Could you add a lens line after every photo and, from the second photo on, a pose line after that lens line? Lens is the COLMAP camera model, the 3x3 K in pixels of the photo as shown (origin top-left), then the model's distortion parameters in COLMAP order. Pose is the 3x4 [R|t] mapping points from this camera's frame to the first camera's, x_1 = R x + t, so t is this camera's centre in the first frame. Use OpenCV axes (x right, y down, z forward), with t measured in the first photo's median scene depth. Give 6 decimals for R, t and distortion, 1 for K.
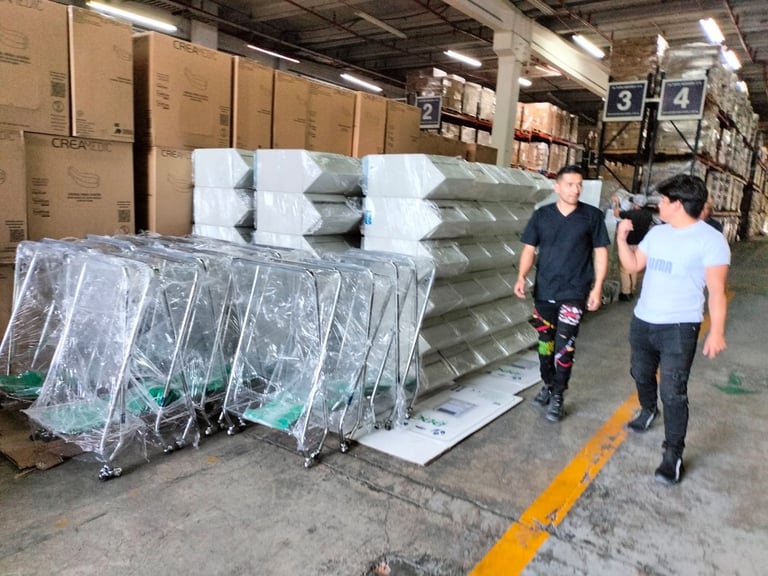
lens RADIAL K [[538.7, 0, 384.0], [0, 538.7, 288.0], [0, 0, 1]] dist [0.055540, -0.058735]
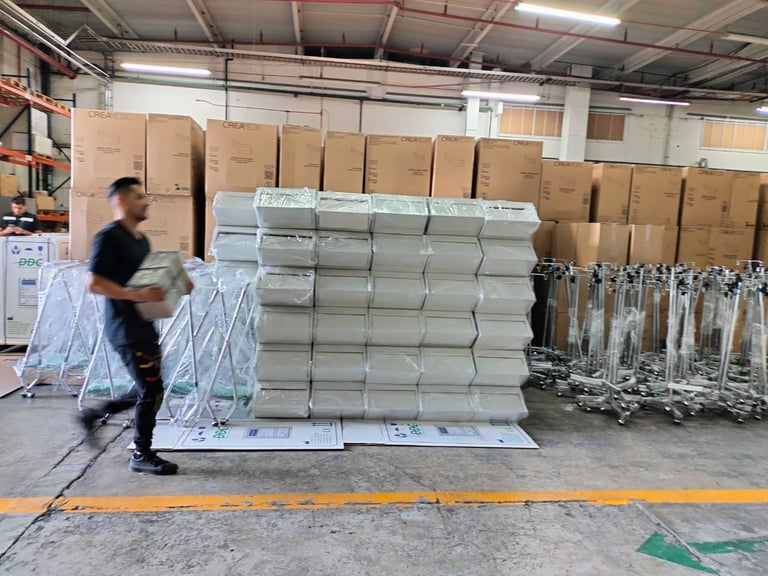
lens RADIAL K [[538.7, 0, 384.0], [0, 538.7, 288.0], [0, 0, 1]] dist [0.055540, -0.058735]
pose [[0.692122, 0.053798, -0.719773, 0.239306], [-0.133477, 0.989558, -0.054387, -0.004292], [0.709331, 0.133716, 0.692076, 0.102629]]
